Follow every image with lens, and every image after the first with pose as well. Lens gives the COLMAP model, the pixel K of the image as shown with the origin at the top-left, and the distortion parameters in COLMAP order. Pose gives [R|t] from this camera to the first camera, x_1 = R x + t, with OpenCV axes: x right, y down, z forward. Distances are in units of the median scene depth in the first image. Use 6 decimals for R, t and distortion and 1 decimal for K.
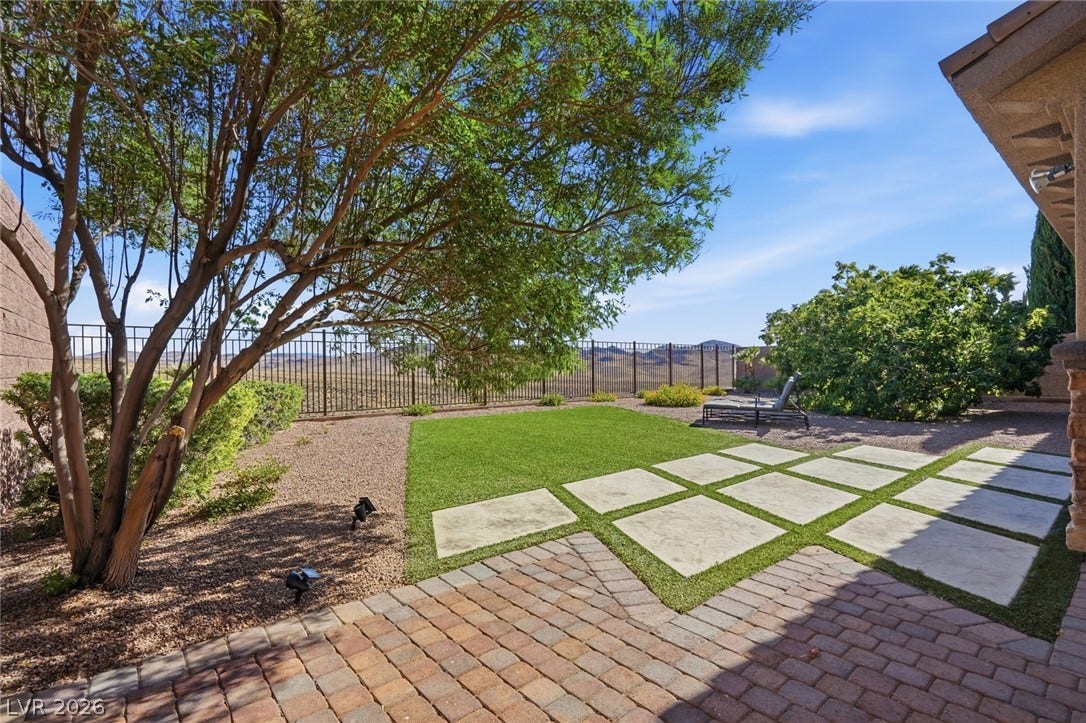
lens RADIAL K [[495.5, 0, 542.3], [0, 495.5, 363.8], [0, 0, 1]] dist [-0.003402, 0.001181]
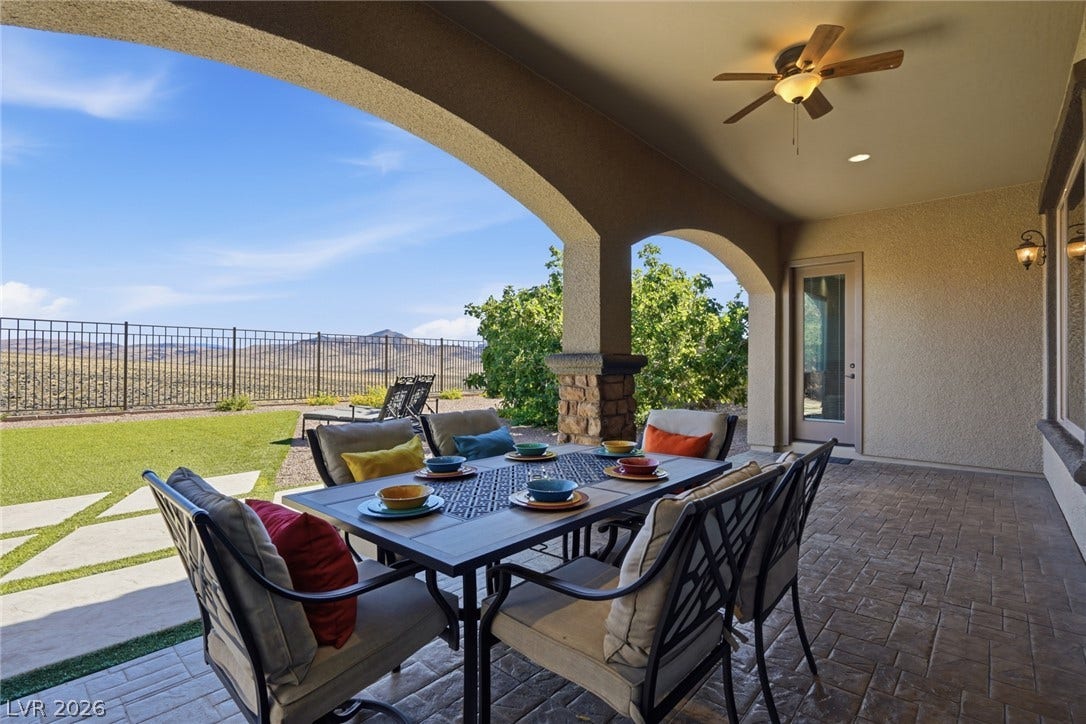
lens RADIAL K [[495.5, 0, 564.4], [0, 495.5, 360.7], [0, 0, 1]] dist [-0.003402, 0.001181]
pose [[0.987757, 0.016870, 0.155087, 1.698429], [-0.016800, 0.999857, -0.001759, -0.021204], [-0.155094, -0.000868, 0.987899, 0.488136]]
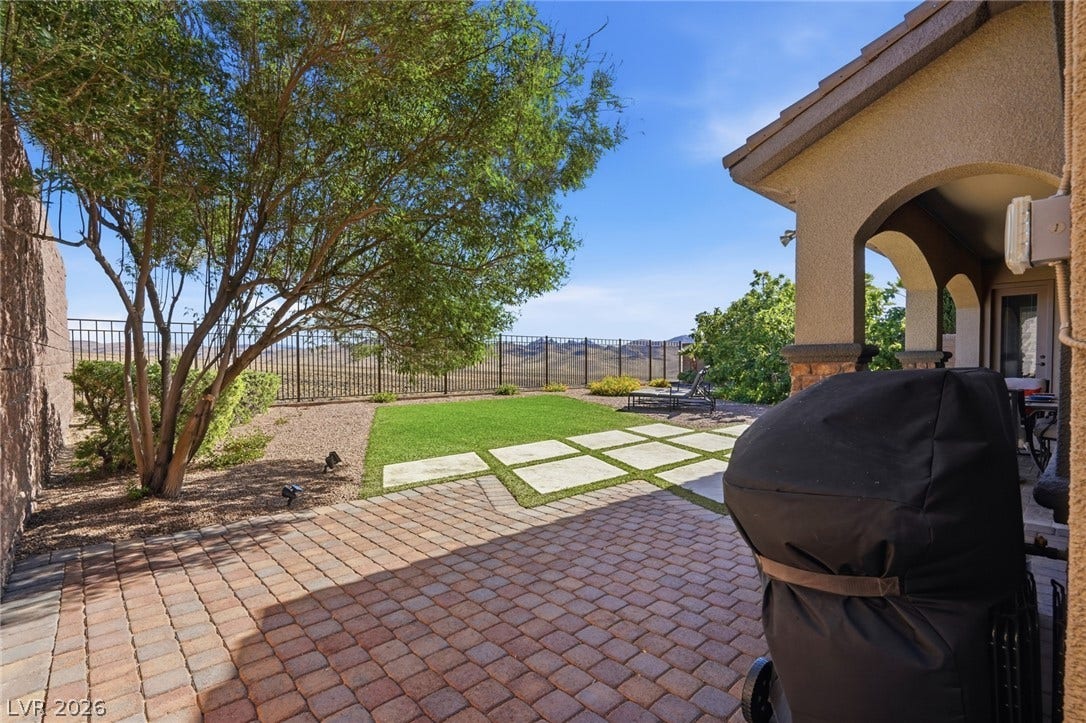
lens RADIAL K [[495.5, 0, 541.9], [0, 495.5, 367.4], [0, 0, 1]] dist [-0.003402, 0.001181]
pose [[0.998741, 0.006627, 0.049721, 0.167068], [-0.007622, 0.999774, 0.019855, 0.000196], [-0.049578, -0.020209, 0.998566, -0.441046]]
